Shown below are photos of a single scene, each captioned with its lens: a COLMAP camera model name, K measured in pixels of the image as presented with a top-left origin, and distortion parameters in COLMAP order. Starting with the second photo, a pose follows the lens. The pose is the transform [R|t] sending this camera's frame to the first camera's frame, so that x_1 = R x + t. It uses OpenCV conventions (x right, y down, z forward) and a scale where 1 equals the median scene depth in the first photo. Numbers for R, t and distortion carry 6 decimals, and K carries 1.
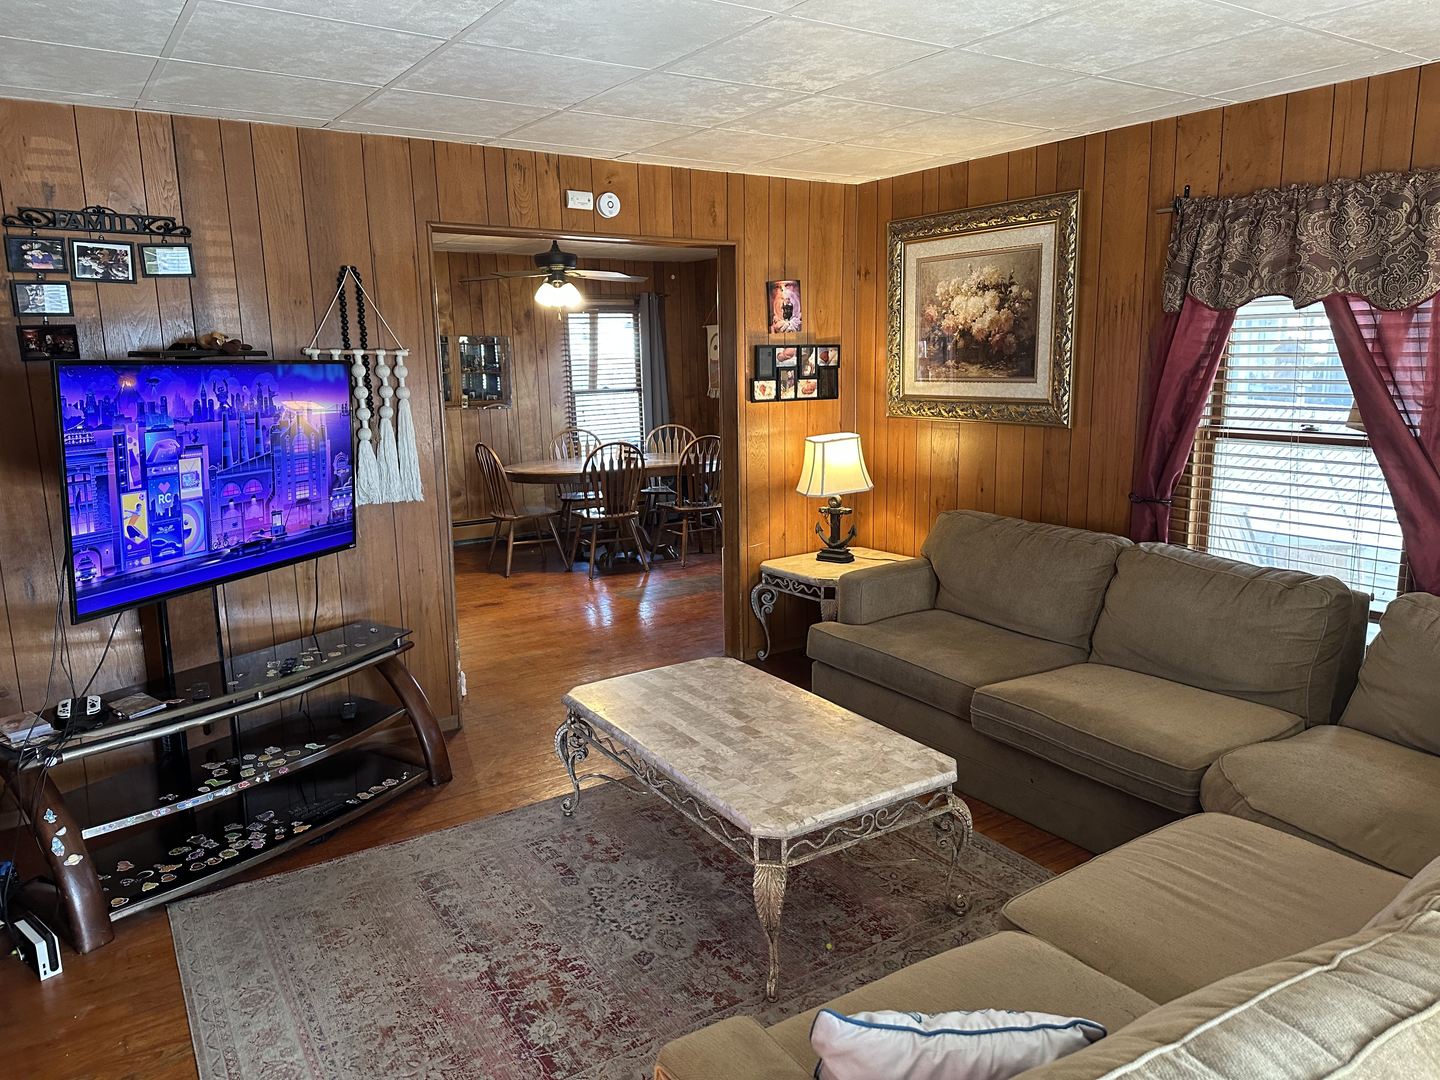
lens RADIAL K [[1013.6, 0, 696.1], [0, 1013.6, 538.3], [0, 0, 1]] dist [0.099511, -0.081962]
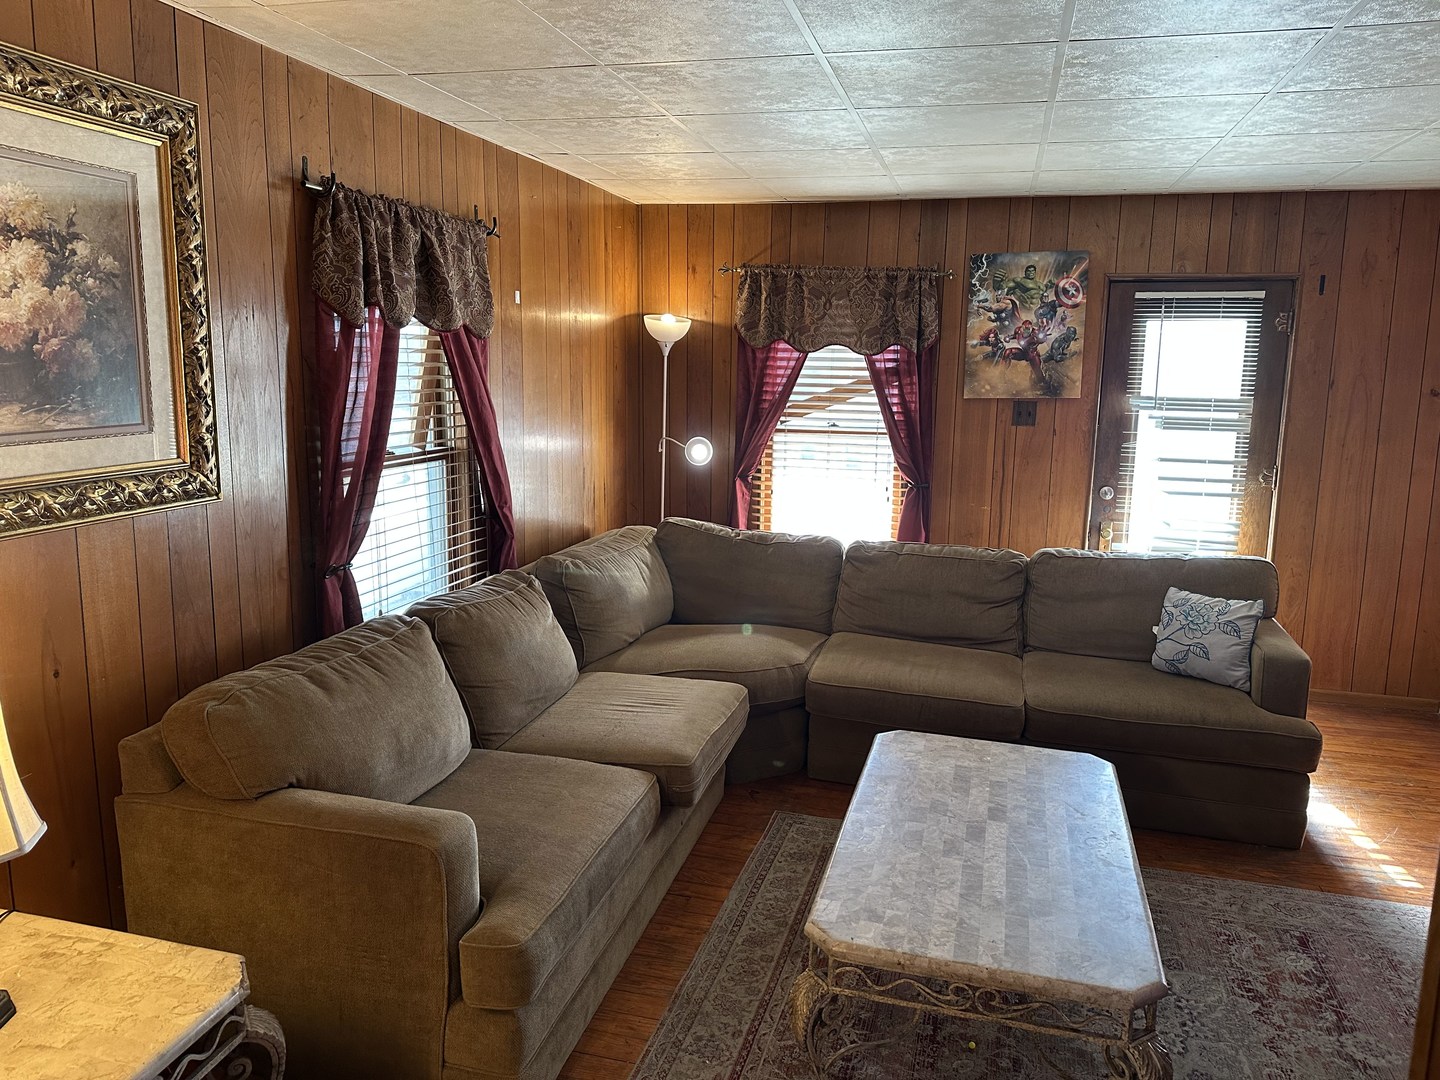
lens RADIAL K [[1013.6, 0, 696.1], [0, 1013.6, 538.3], [0, 0, 1]] dist [0.099511, -0.081962]
pose [[-0.667849, -0.135352, 0.731887, -0.367858], [0.120179, 0.950813, 0.285504, -0.302850], [-0.734531, 0.278631, -0.618732, 1.570241]]
